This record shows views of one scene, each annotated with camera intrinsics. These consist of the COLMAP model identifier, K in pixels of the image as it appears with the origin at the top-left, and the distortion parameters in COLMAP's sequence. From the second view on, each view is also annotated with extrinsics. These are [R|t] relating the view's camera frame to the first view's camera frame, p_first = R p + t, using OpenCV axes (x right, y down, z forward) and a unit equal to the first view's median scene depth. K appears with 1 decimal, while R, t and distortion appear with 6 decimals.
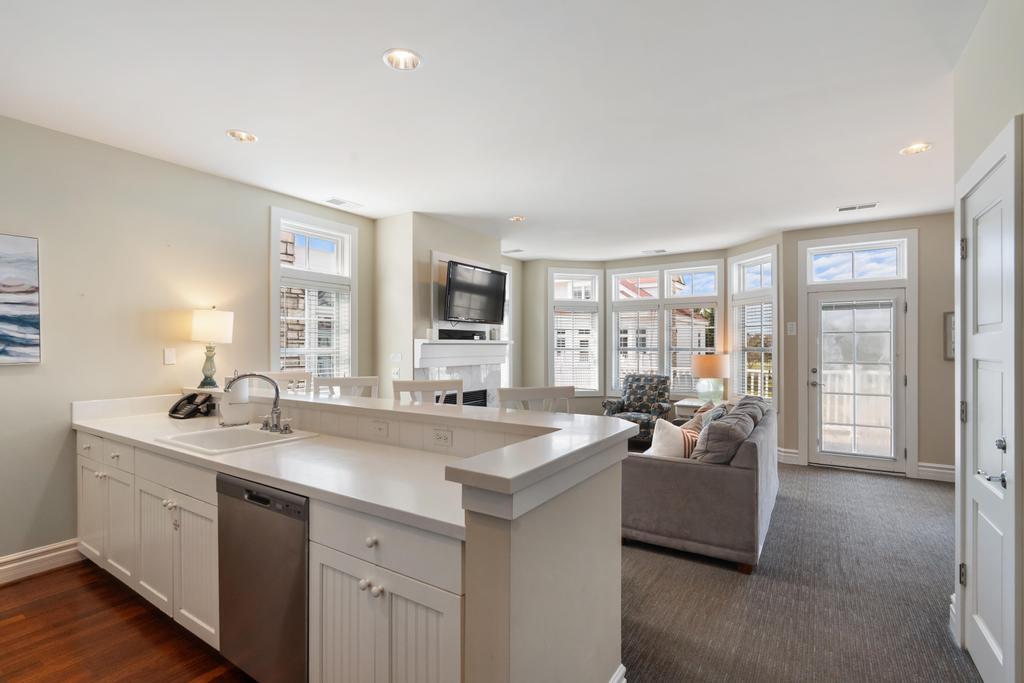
lens RADIAL K [[477.7, 0, 516.8], [0, 477.7, 348.9], [0, 0, 1]] dist [-0.005110, 0.000098]
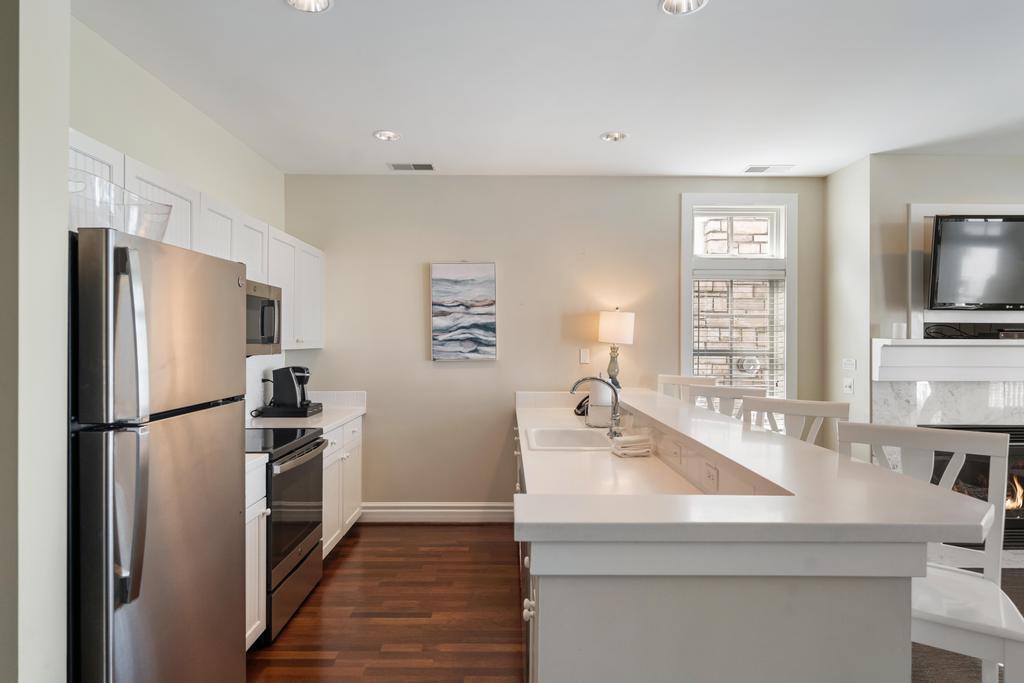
lens RADIAL K [[583.7, 0, 511.7], [0, 583.7, 341.9], [0, 0, 1]] dist [-0.002561, -0.000768]
pose [[0.543245, 0.007033, -0.839545, 0.234357], [-0.008960, 0.999957, 0.002578, -0.014990], [0.839526, 0.006122, 0.543285, 0.118427]]
